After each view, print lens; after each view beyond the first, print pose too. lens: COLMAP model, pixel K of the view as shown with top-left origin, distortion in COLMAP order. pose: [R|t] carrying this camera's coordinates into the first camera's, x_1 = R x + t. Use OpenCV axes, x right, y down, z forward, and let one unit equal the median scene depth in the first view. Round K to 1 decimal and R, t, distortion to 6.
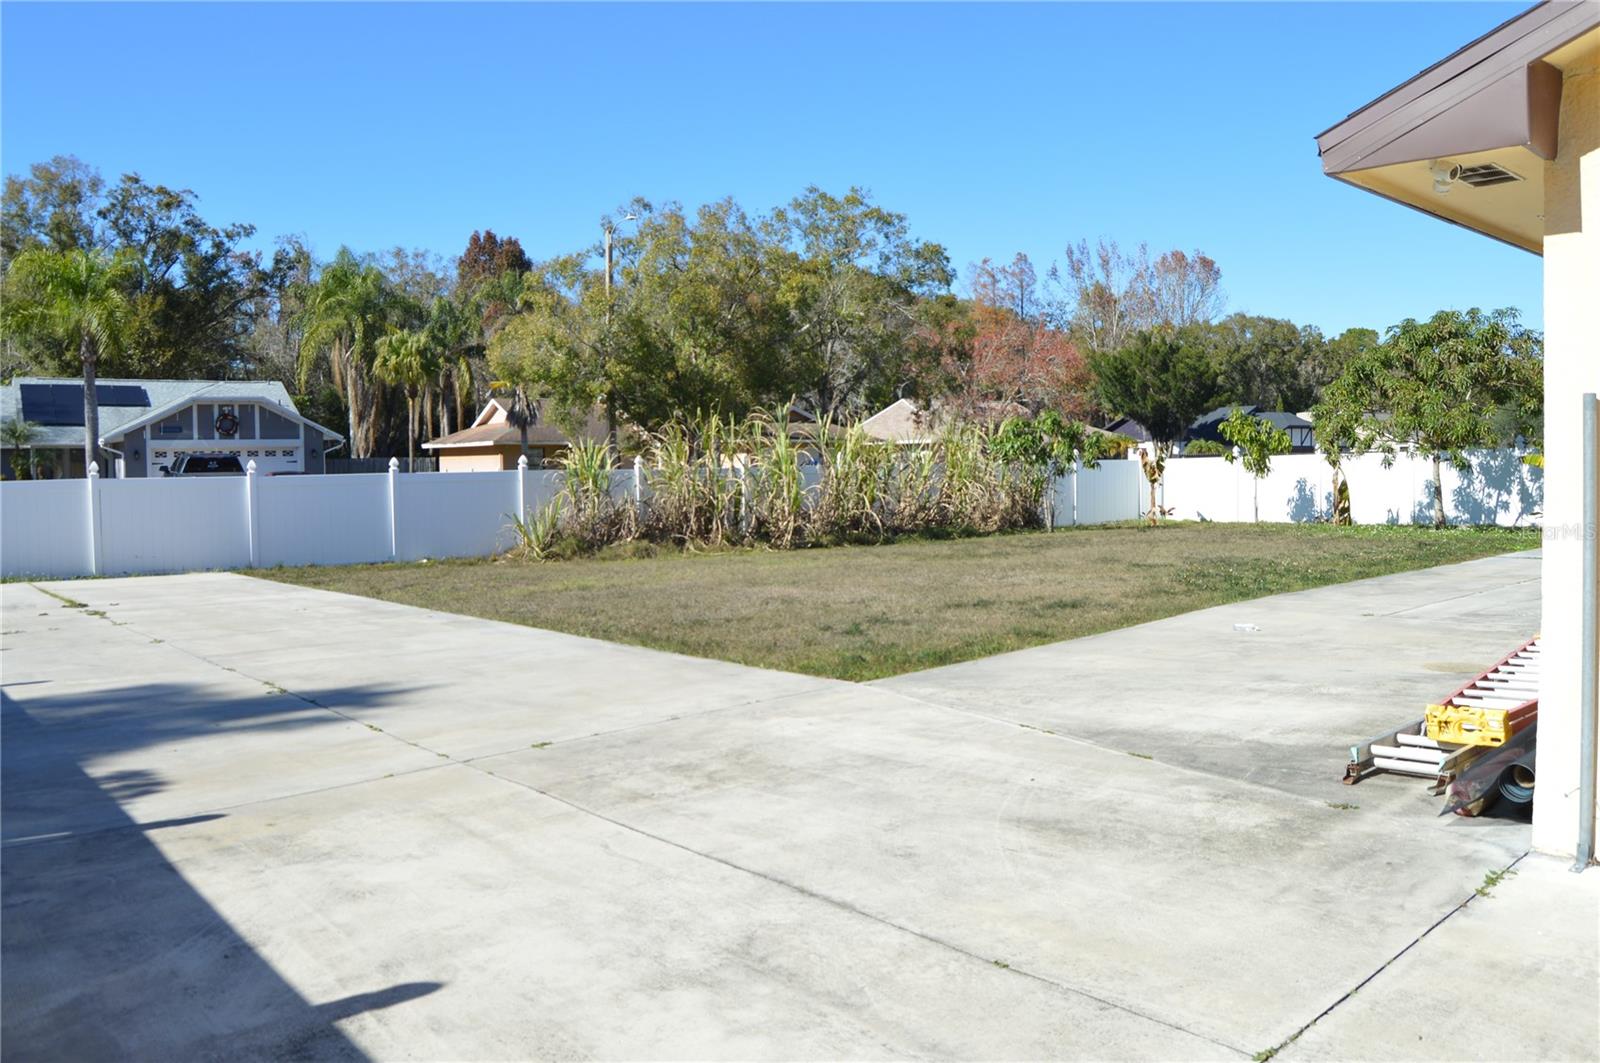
lens RADIAL K [[1267.8, 0, 805.2], [0, 1267.8, 529.9], [0, 0, 1]] dist [-0.066877, 0.006538]
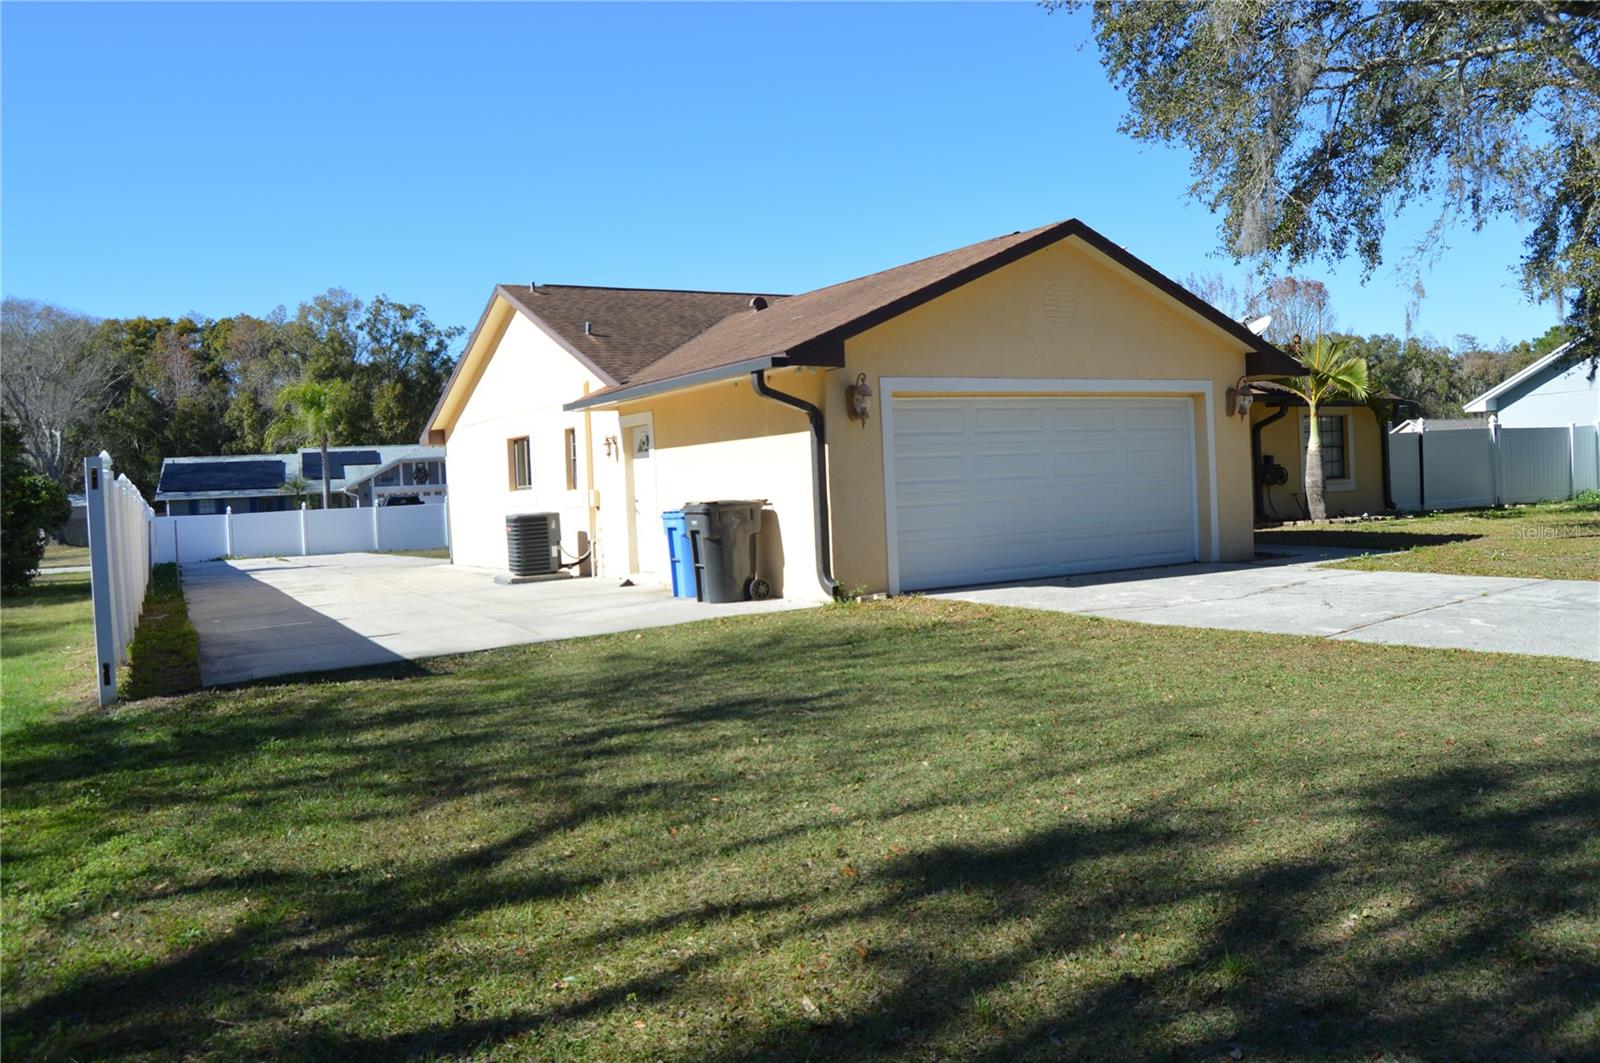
lens RADIAL K [[1267.8, 0, 795.4], [0, 1267.8, 522.8], [0, 0, 1]] dist [-0.066877, 0.006538]
pose [[0.974636, -0.028778, -0.221937, 0.227796], [0.023952, 0.999415, -0.024408, 0.016676], [0.222509, 0.018473, 0.974756, -0.287026]]
